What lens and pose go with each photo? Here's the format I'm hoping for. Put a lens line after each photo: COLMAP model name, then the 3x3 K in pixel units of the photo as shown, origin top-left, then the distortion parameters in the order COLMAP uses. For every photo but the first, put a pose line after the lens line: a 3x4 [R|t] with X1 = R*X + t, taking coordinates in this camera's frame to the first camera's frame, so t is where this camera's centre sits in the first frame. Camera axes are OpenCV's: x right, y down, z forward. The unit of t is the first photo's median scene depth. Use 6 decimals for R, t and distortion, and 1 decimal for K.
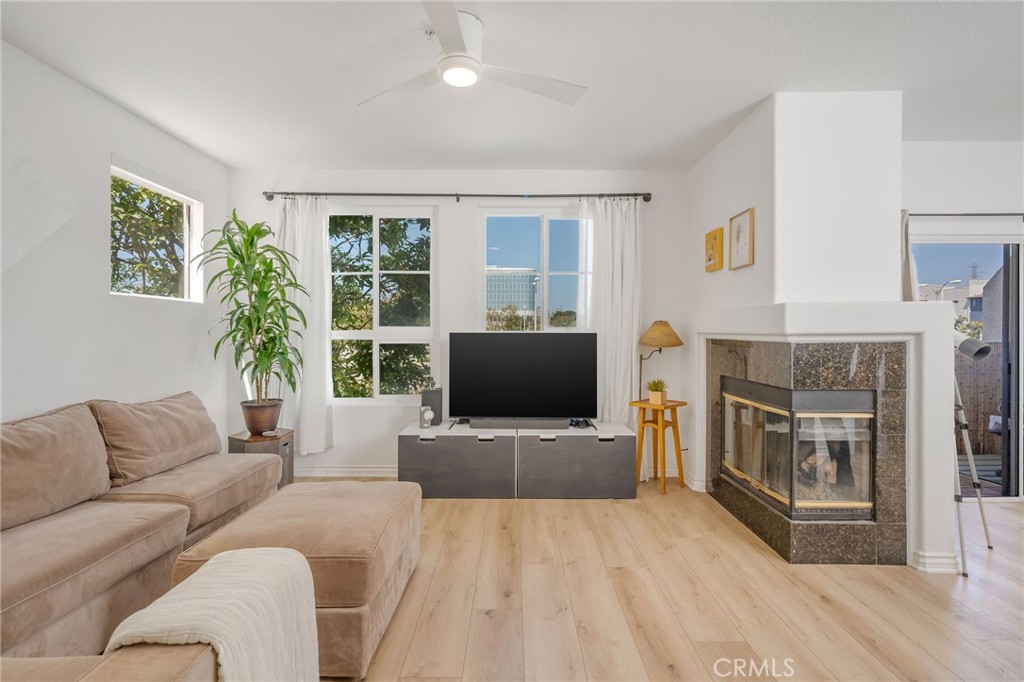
lens RADIAL K [[464.9, 0, 521.6], [0, 464.9, 333.8], [0, 0, 1]] dist [0.002384, -0.000204]
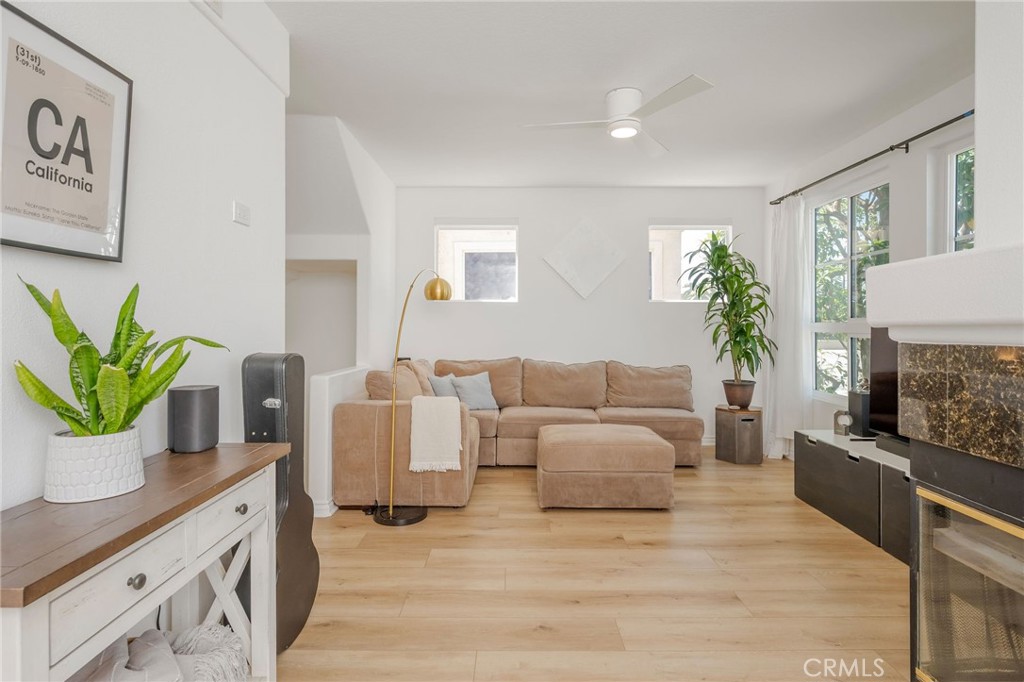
lens RADIAL K [[530.1, 0, 511.4], [0, 530.1, 327.9], [0, 0, 1]] dist [-0.001635, -0.001180]
pose [[-0.013918, 0.005001, -0.999891, 1.159503], [-0.004271, 0.999978, 0.005061, 0.002467], [0.999894, 0.004341, -0.013896, 0.583234]]
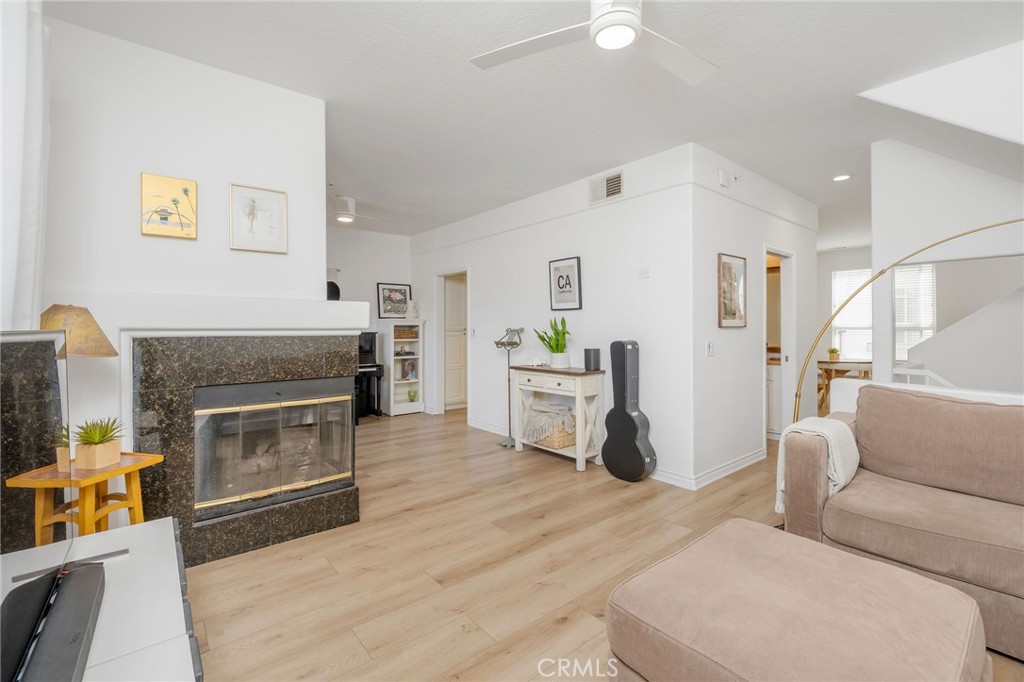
lens RADIAL K [[447.5, 0, 508.1], [0, 447.5, 328.8], [0, 0, 1]] dist [-0.002212, -0.000012]
pose [[-0.615513, 0.004065, 0.788117, -0.559399], [0.011333, 0.999929, 0.003694, 0.000787], [-0.788046, 0.011205, -0.615515, 1.398835]]
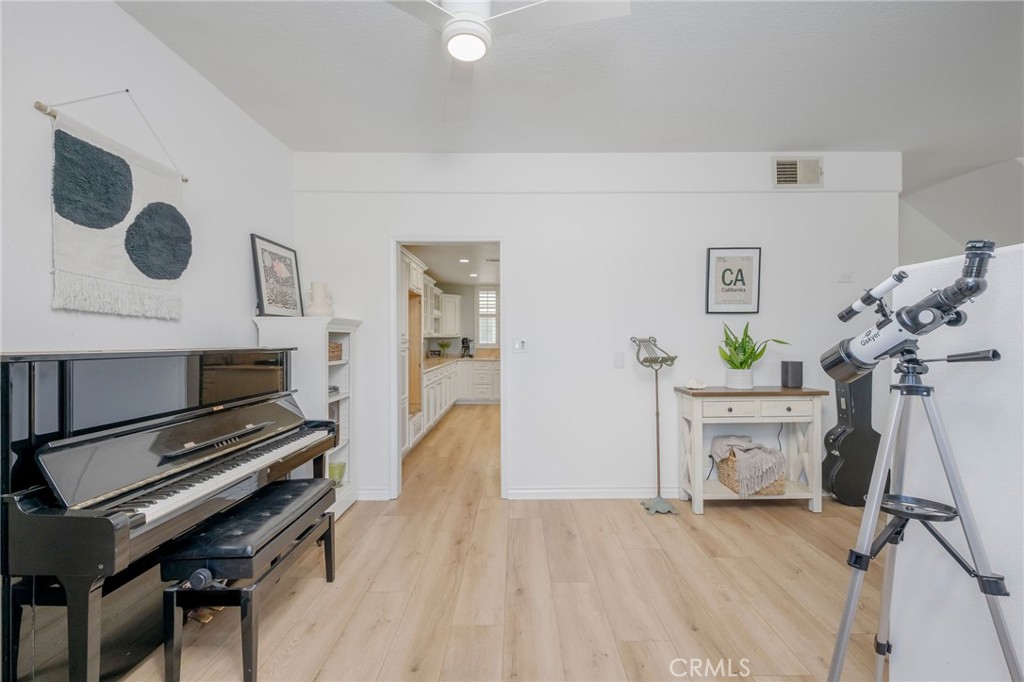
lens RADIAL K [[436.3, 0, 505.2], [0, 436.3, 349.1], [0, 0, 1]] dist [0.002512, 0.000589]
pose [[-0.999810, 0.011437, 0.015759, 1.338116], [0.011585, 0.999889, 0.009358, 0.023426], [-0.015651, 0.009538, -0.999832, 1.479447]]
